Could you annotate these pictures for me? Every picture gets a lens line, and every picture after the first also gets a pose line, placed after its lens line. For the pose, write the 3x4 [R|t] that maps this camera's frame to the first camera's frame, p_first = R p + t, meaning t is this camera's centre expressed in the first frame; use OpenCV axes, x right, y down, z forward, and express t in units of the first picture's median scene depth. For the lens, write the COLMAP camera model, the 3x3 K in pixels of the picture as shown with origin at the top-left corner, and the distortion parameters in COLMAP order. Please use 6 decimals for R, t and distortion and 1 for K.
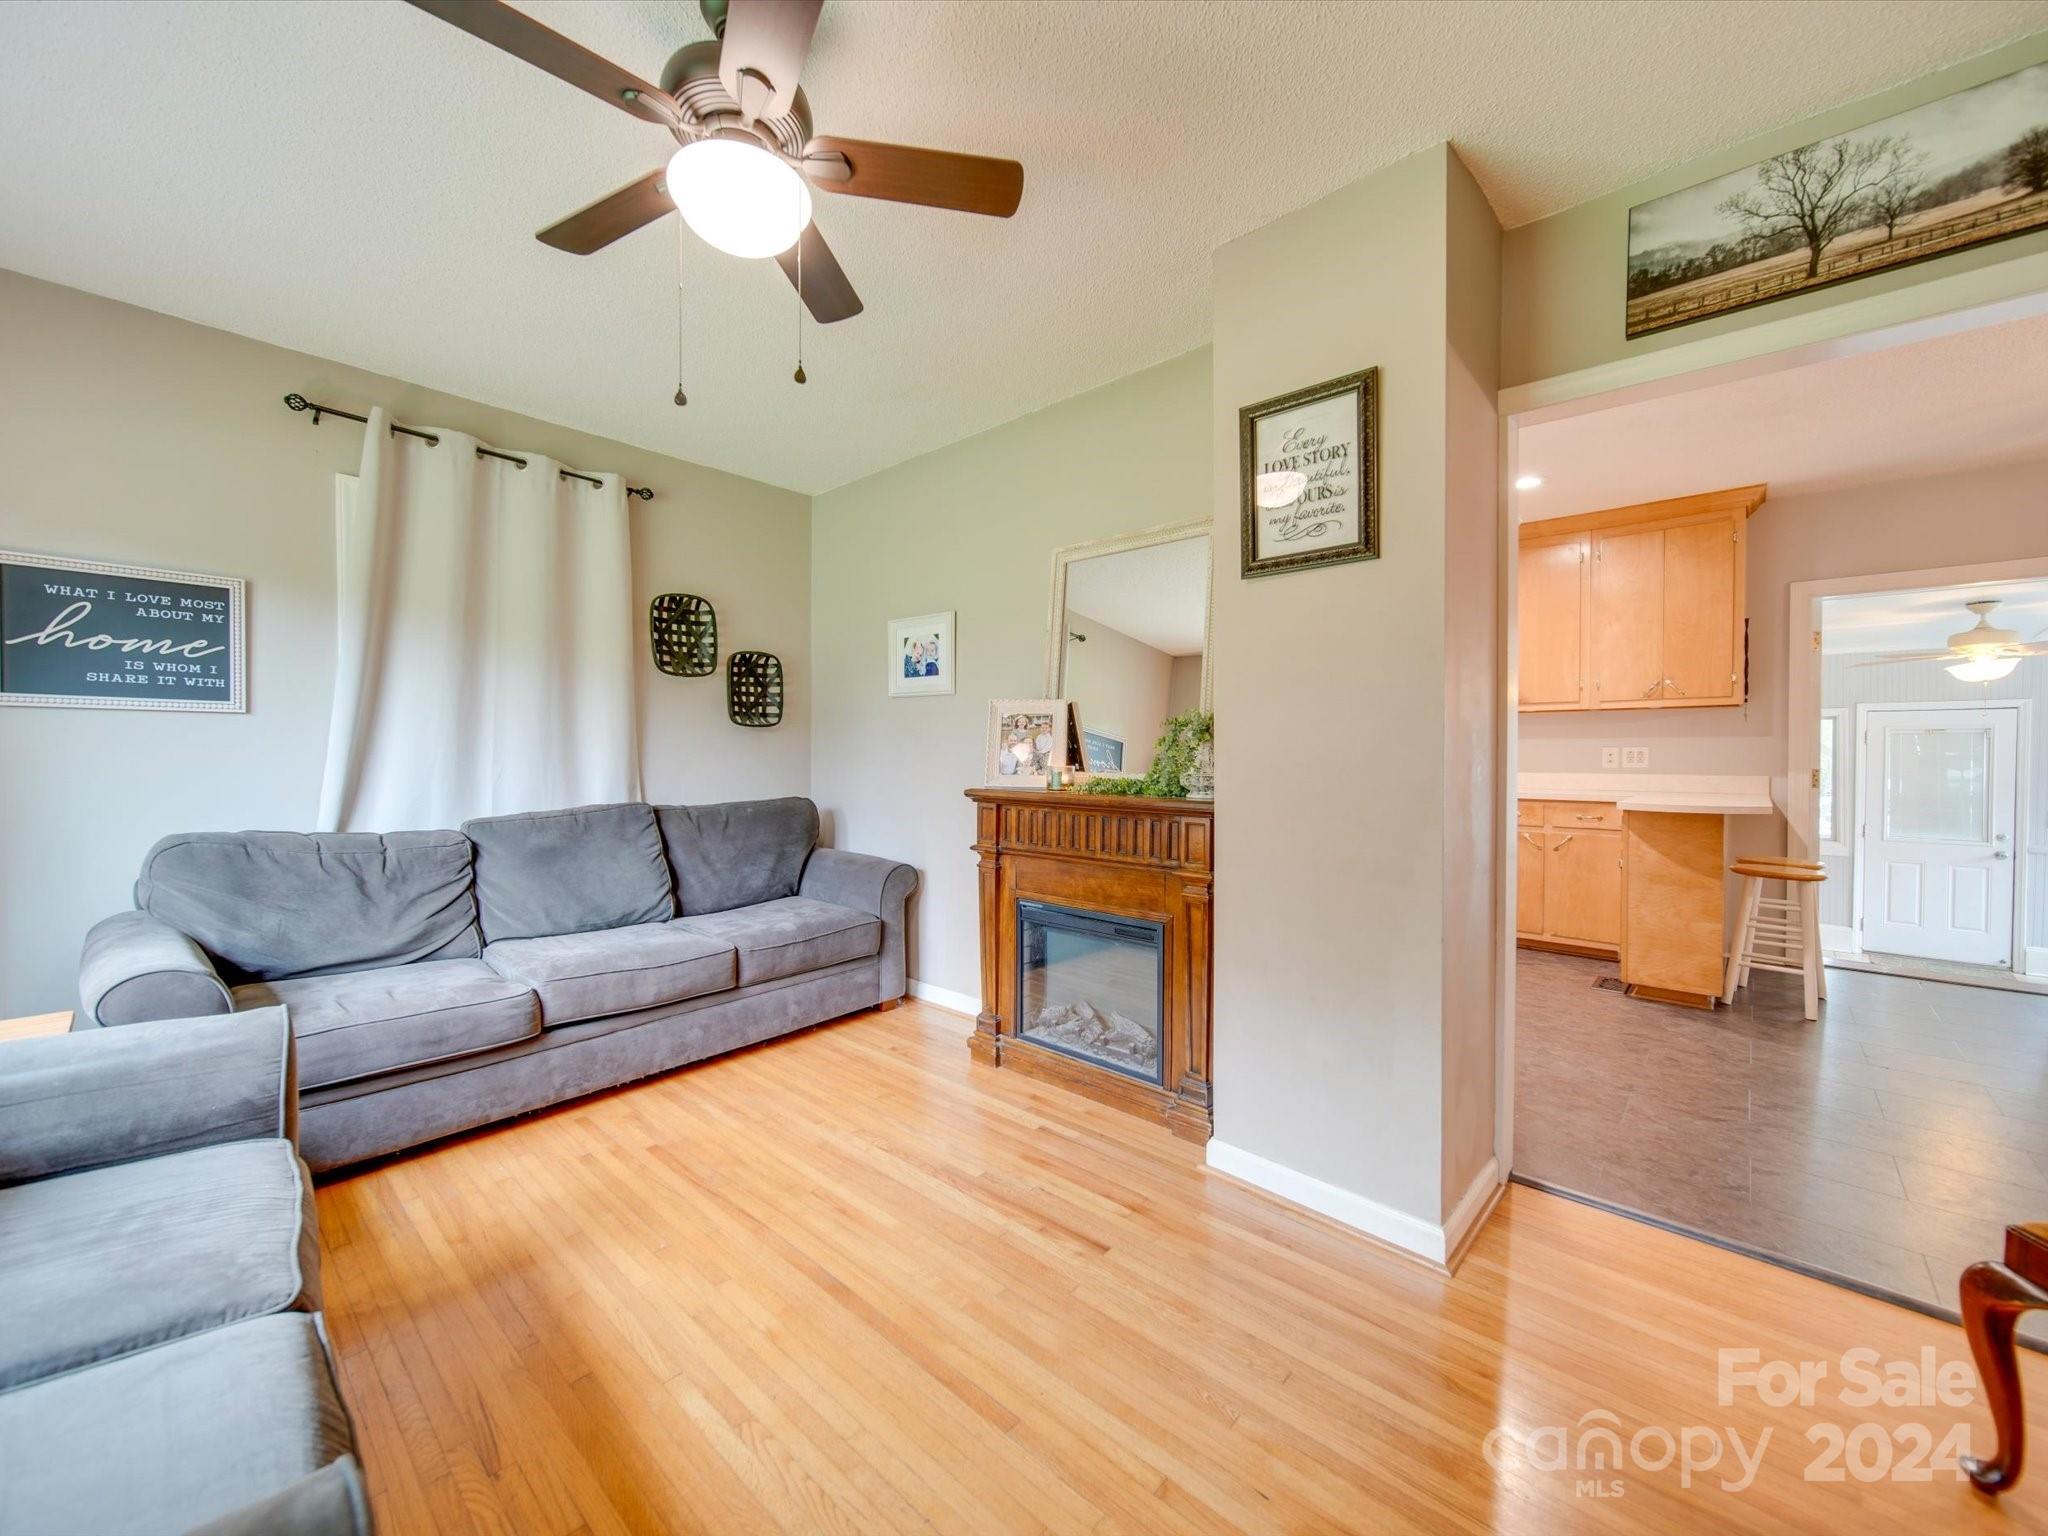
lens RADIAL K [[797.9, 0, 1024.0], [0, 797.9, 768.0], [0, 0, 1]] dist [-0.000742, -0.000654]
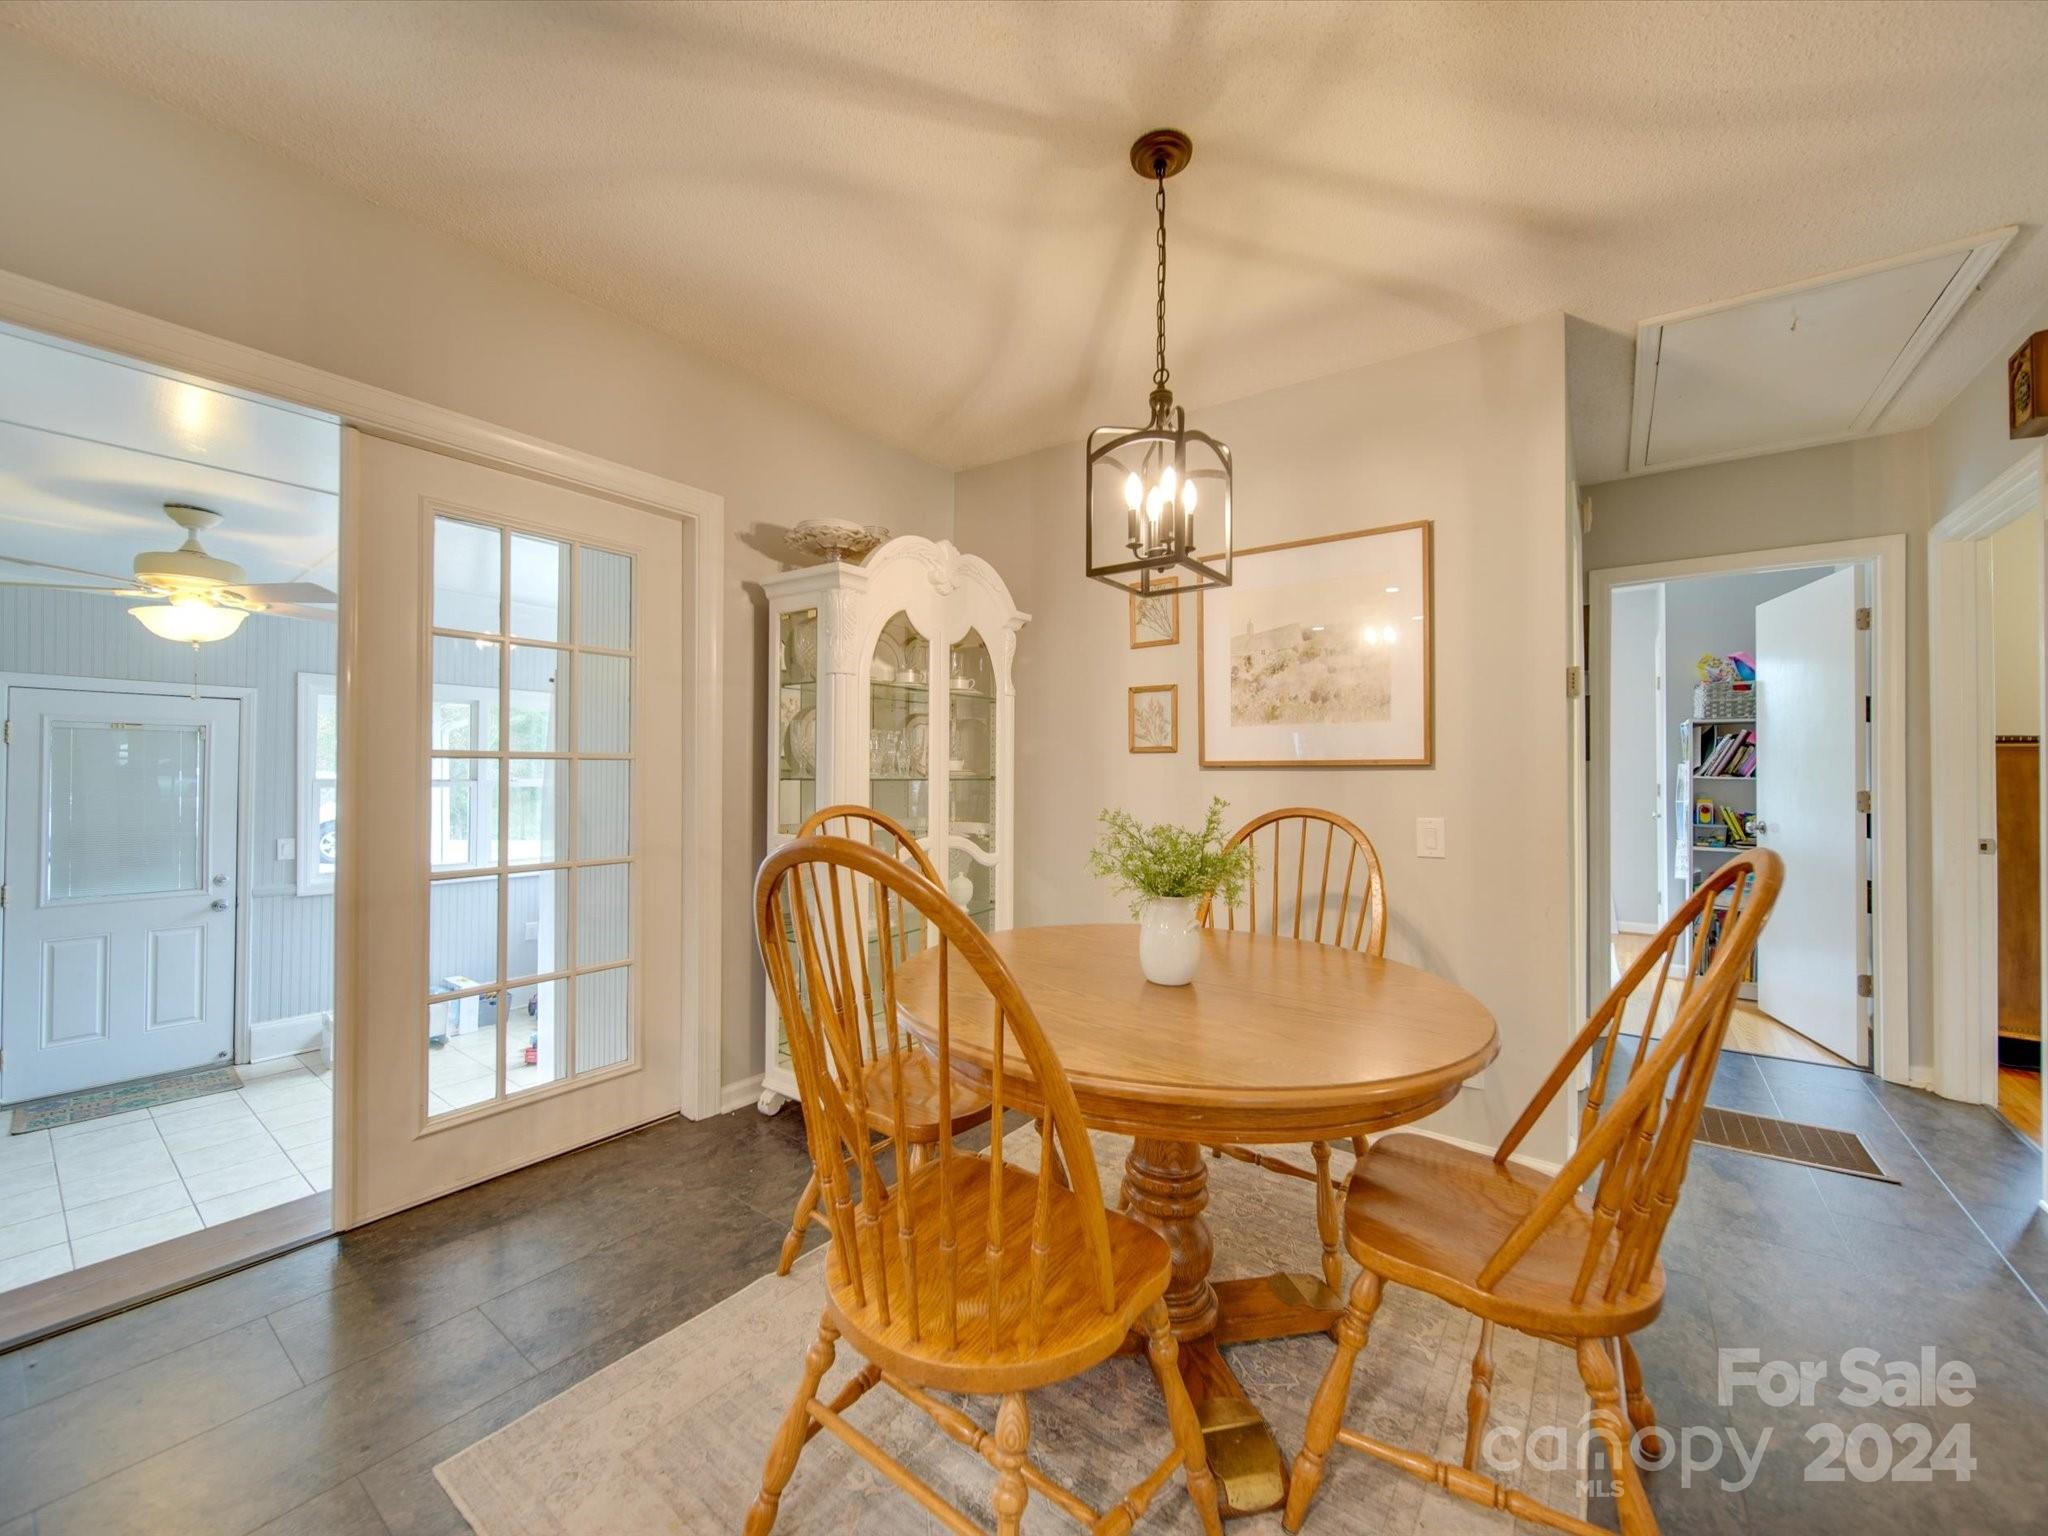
lens RADIAL K [[783.6, 0, 1030.3], [0, 783.6, 765.2], [0, 0, 1]] dist [0.000198, -0.003625]
pose [[-0.118216, 0.006046, 0.992970, 0.553001], [0.003235, 0.999979, -0.005703, -0.010938], [-0.992983, 0.002538, -0.118233, 0.446674]]
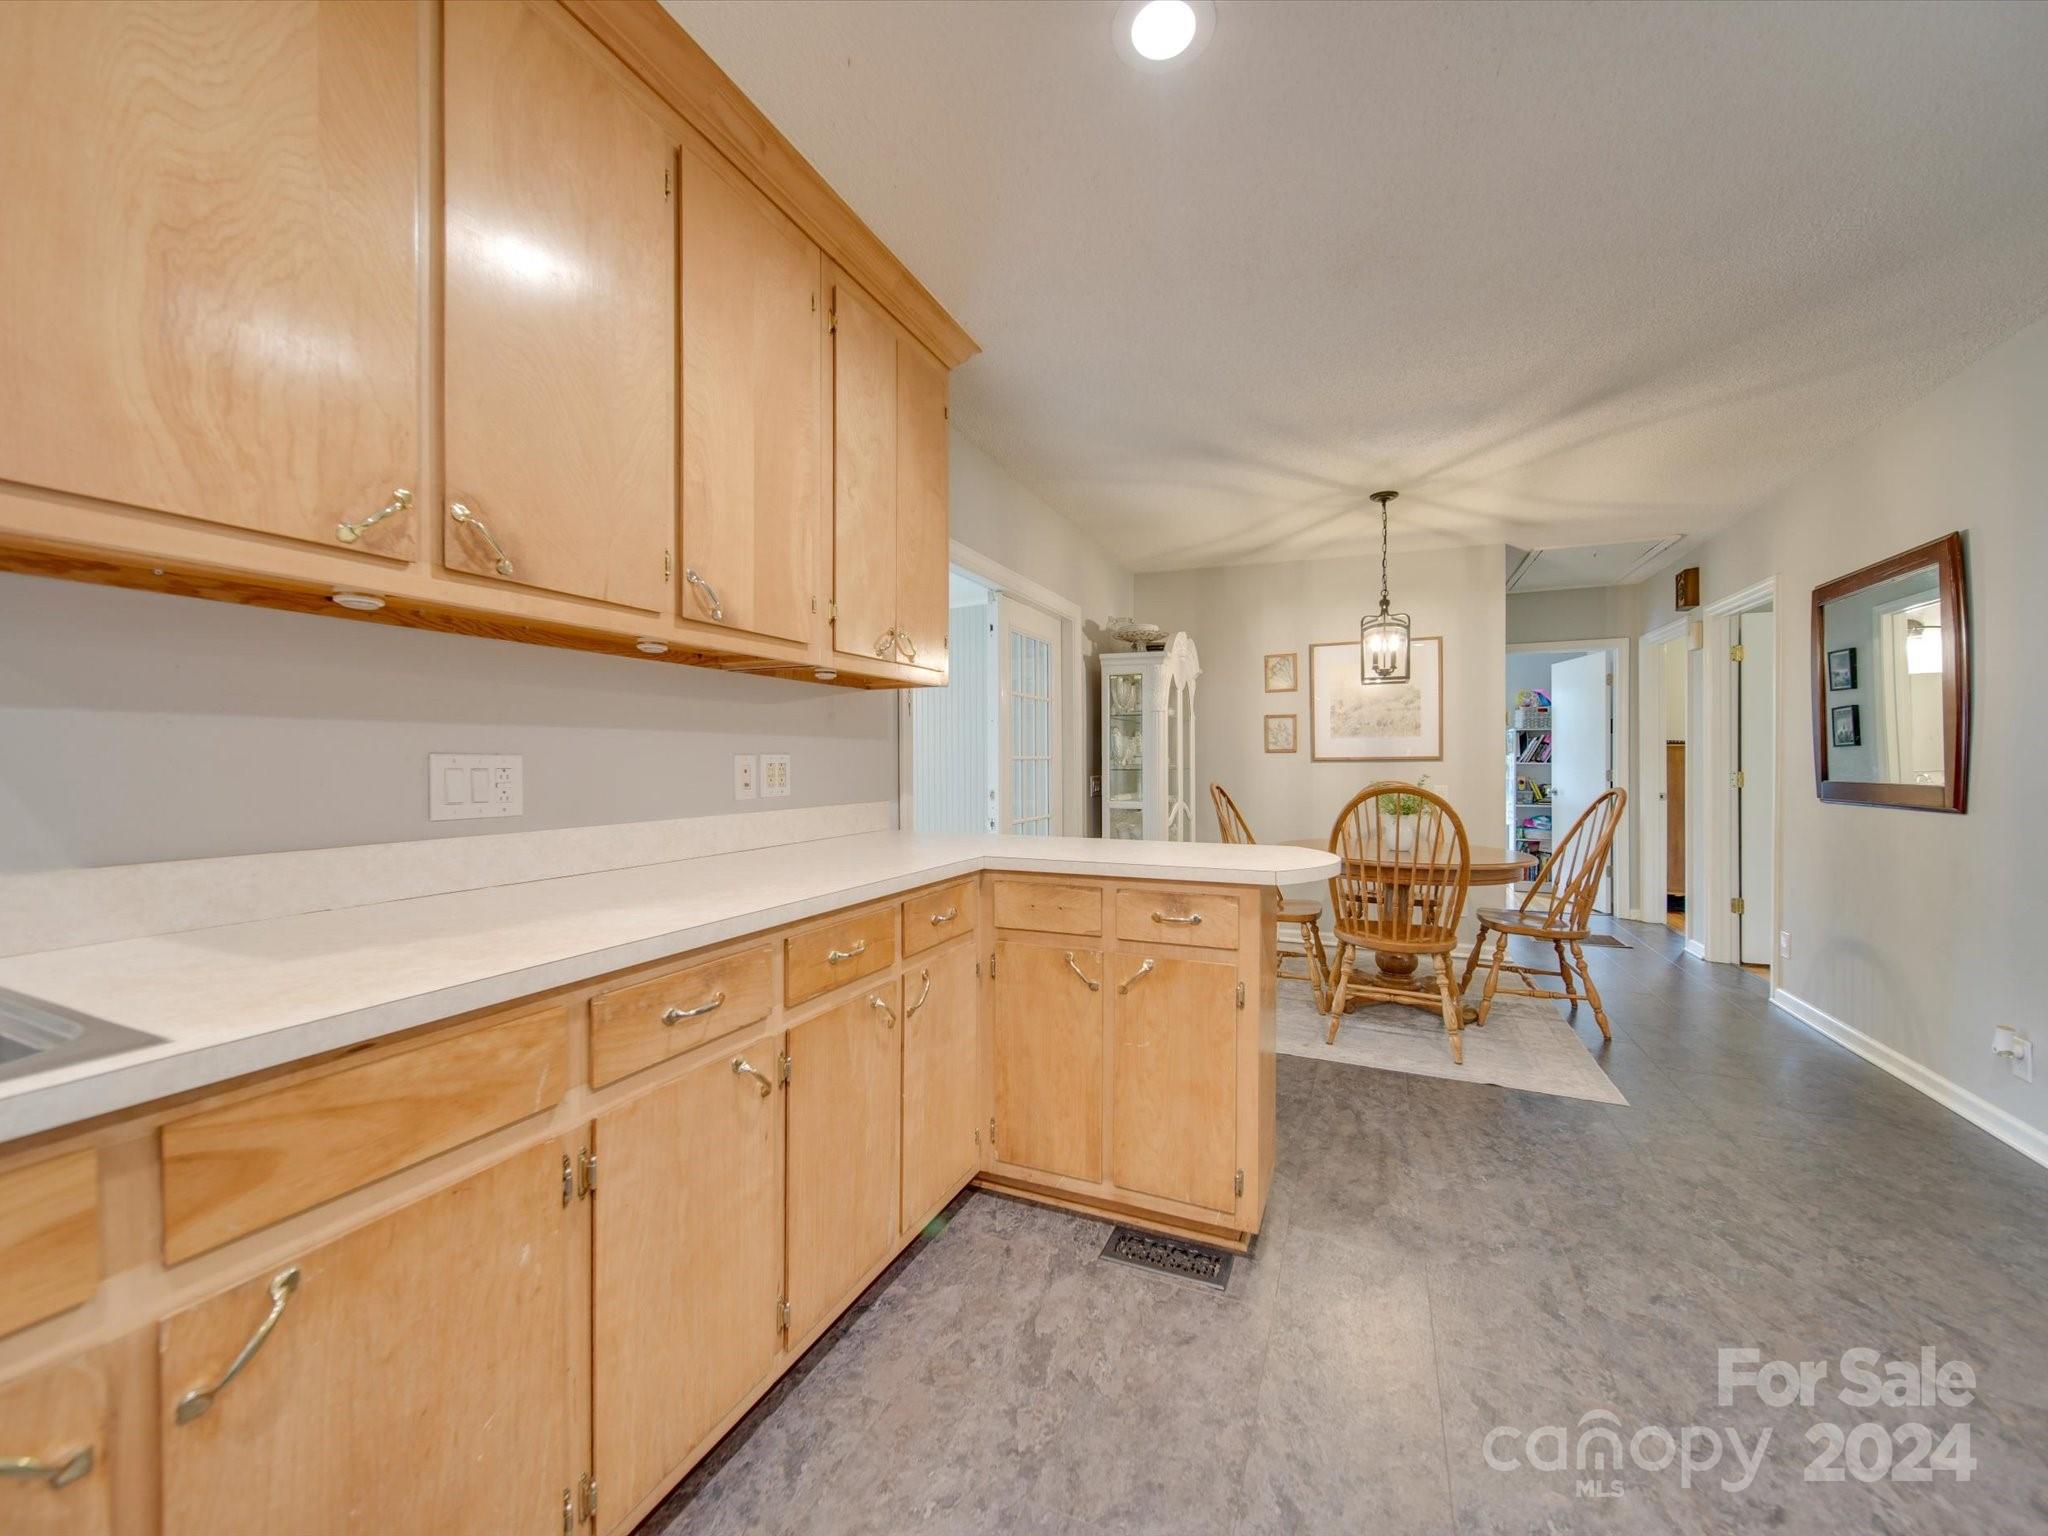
lens RADIAL K [[797.9, 0, 1024.0], [0, 797.9, 768.0], [0, 0, 1]] dist [-0.000742, -0.000654]
pose [[-0.338479, -0.007472, 0.940944, 0.252262], [0.012584, 0.999843, 0.012466, -0.020680], [-0.940890, 0.016060, -0.338332, 0.961104]]
